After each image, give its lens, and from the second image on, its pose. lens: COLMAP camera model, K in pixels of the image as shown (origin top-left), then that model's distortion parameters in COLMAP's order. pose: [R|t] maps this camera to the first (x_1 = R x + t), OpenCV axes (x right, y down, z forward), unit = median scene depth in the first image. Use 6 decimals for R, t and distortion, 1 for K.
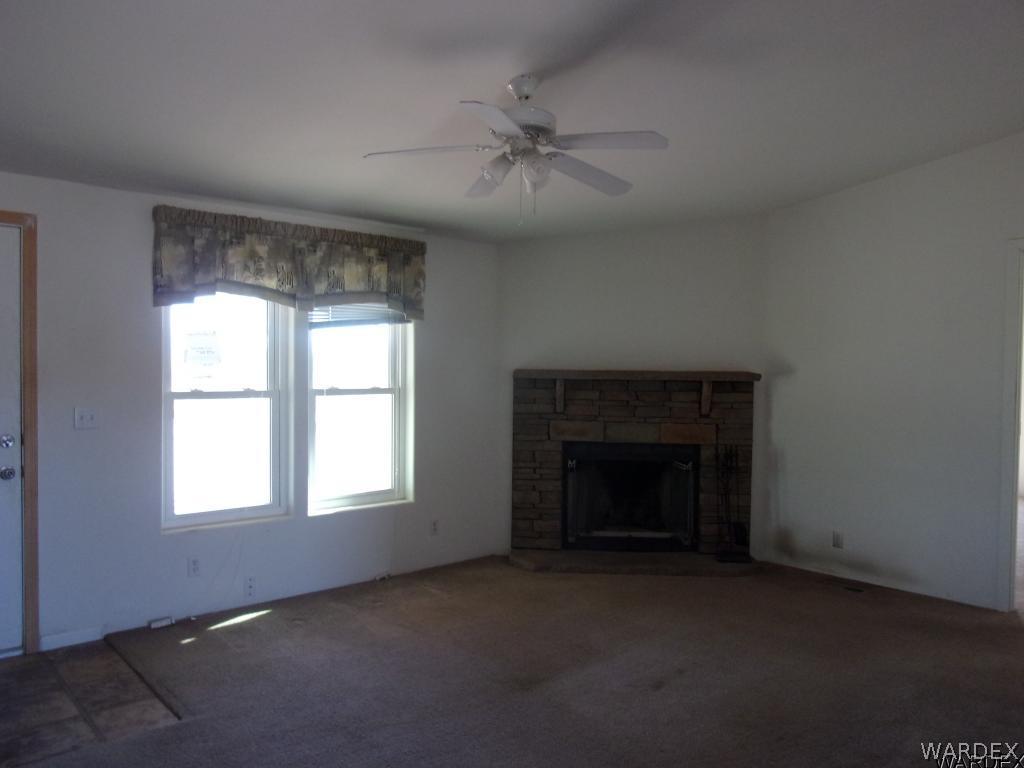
lens RADIAL K [[763.0, 0, 511.4], [0, 763.0, 381.2], [0, 0, 1]] dist [0.007326, -0.006010]
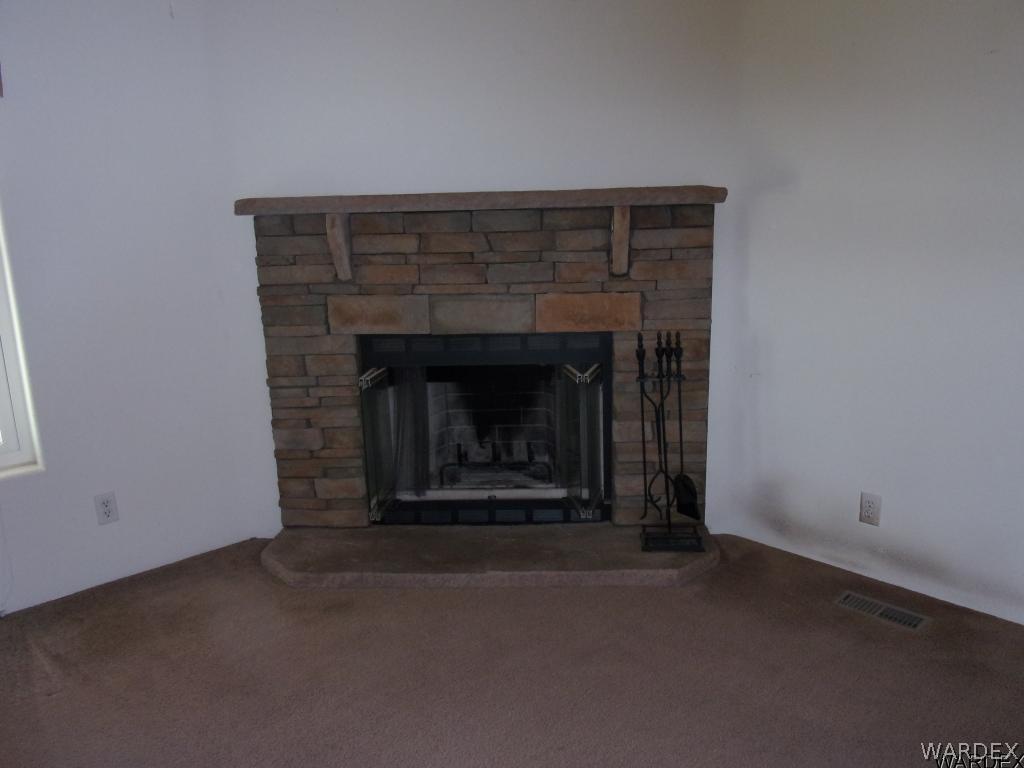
lens RADIAL K [[763.0, 0, 510.8], [0, 763.0, 387.6], [0, 0, 1]] dist [0.007326, -0.006010]
pose [[0.999181, -0.040407, -0.002092, 0.176643], [0.040059, 0.980658, 0.191586, 0.017105], [-0.005690, -0.191513, 0.981474, 0.475250]]
